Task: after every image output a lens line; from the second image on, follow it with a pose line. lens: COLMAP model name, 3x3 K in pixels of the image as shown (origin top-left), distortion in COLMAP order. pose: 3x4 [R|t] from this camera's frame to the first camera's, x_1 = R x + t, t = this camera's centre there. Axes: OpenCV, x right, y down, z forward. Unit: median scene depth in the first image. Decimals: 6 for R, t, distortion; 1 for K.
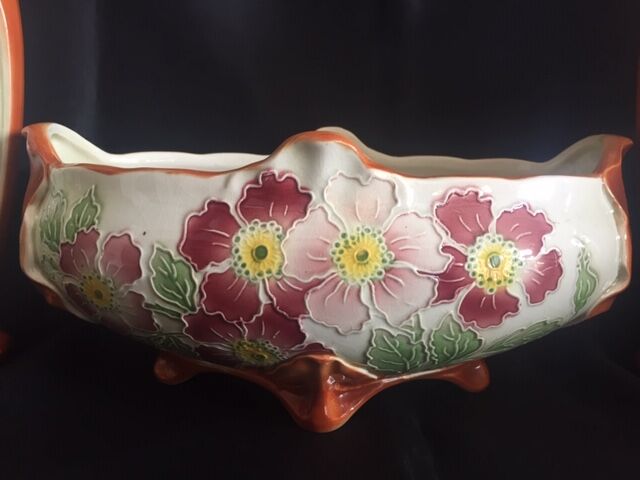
lens RADIAL K [[569.9, 0, 319.5], [0, 569.9, 239.7], [0, 0, 1]] dist [0.029124, -0.053844]
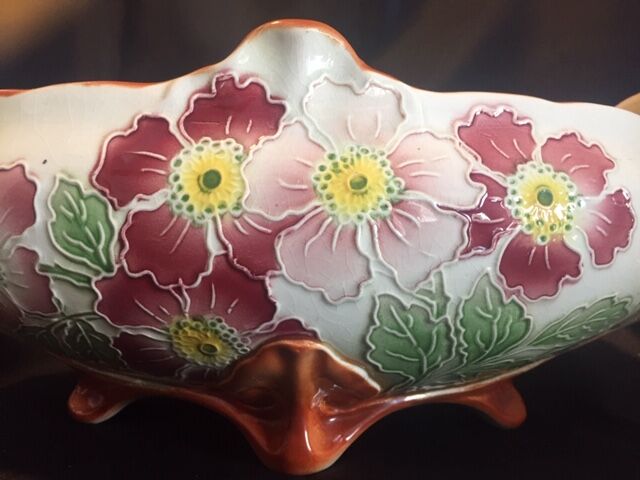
lens RADIAL K [[569.9, 0, 320.3], [0, 569.9, 239.9], [0, 0, 1]] dist [0.029124, -0.053844]
pose [[0.999240, -0.001268, 0.038968, 0.001543], [0.008167, 0.984108, -0.177383, 0.211241], [-0.038124, 0.177567, 0.983370, 0.322491]]
